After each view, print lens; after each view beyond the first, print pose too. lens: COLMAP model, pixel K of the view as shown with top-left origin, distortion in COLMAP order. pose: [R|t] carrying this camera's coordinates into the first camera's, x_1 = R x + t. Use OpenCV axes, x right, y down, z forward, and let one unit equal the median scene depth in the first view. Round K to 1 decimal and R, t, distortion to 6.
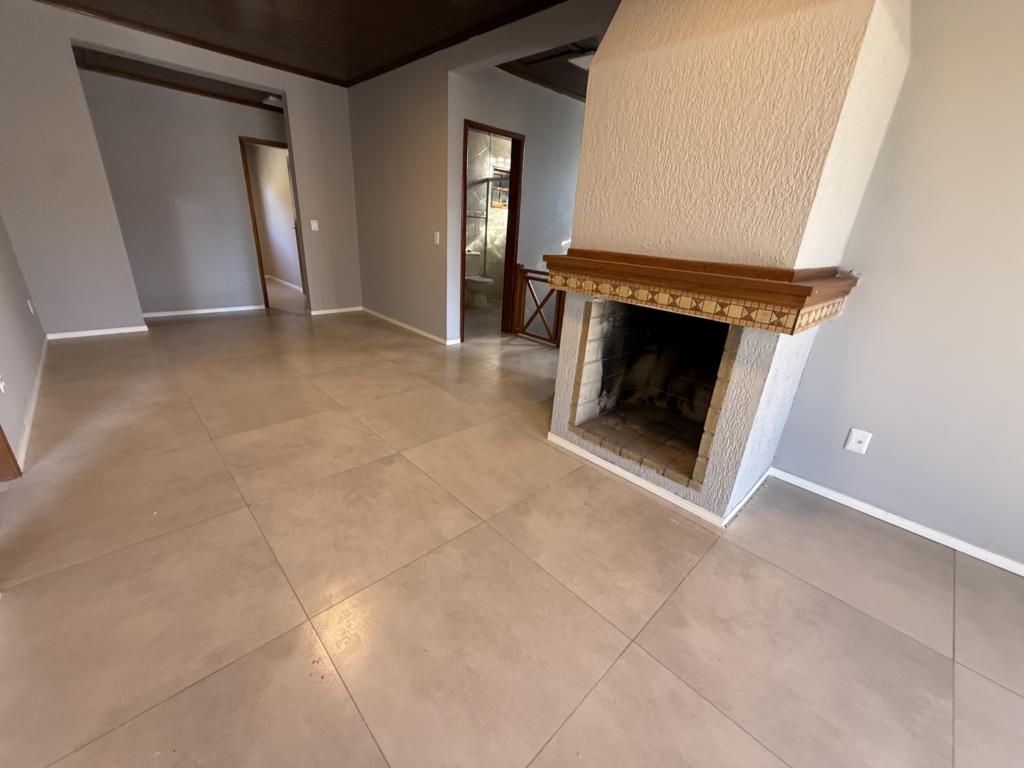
lens RADIAL K [[408.1, 0, 509.2], [0, 408.1, 384.4], [0, 0, 1]] dist [-0.000695, -0.000174]
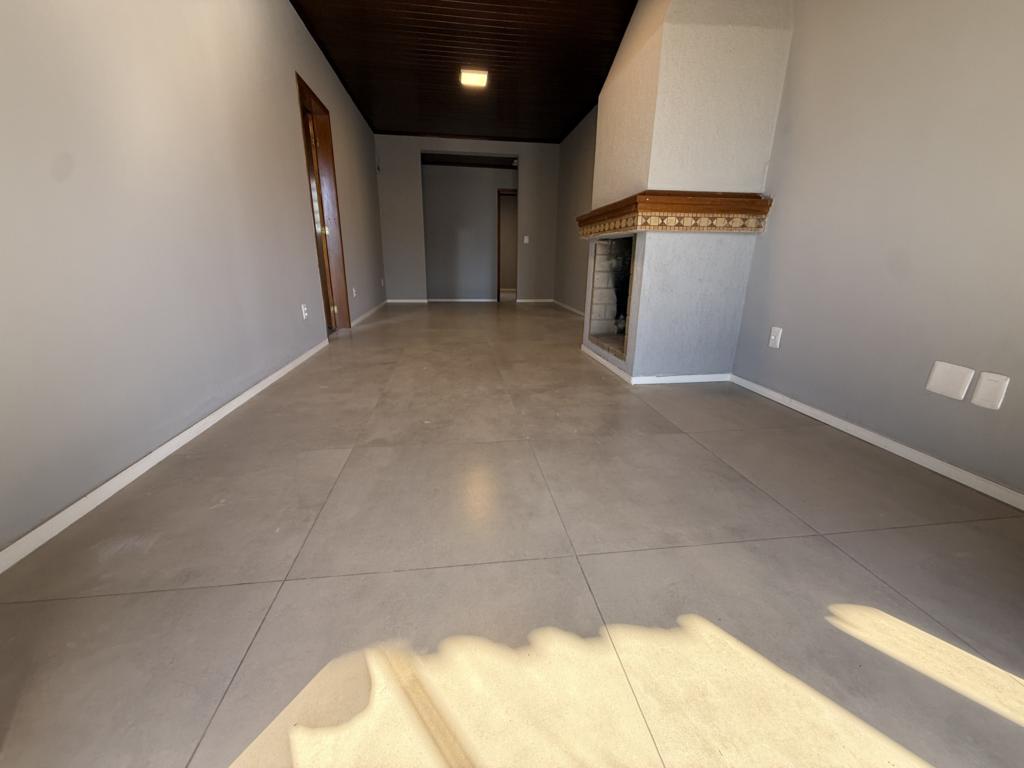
lens RADIAL K [[408.1, 0, 503.4], [0, 408.1, 375.9], [0, 0, 1]] dist [-0.000695, -0.000174]
pose [[0.801290, 0.117588, -0.586606, 0.826116], [-0.183367, 0.981576, -0.053714, 0.401664], [0.569483, 0.150605, 0.808089, -0.321691]]
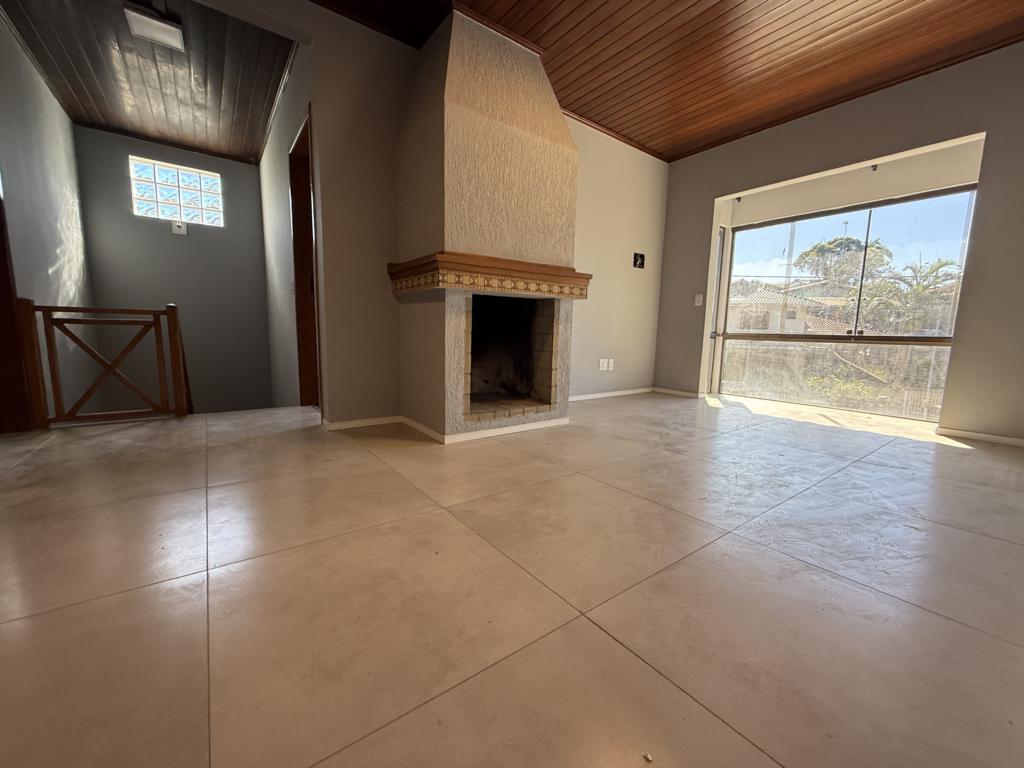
lens RADIAL K [[408.1, 0, 512.9], [0, 408.1, 384.8], [0, 0, 1]] dist [-0.000695, -0.000174]
pose [[0.127330, -0.190749, 0.973346, -0.919049], [0.346636, 0.928012, 0.136519, -0.083677], [-0.929317, 0.320014, 0.184284, 0.716914]]
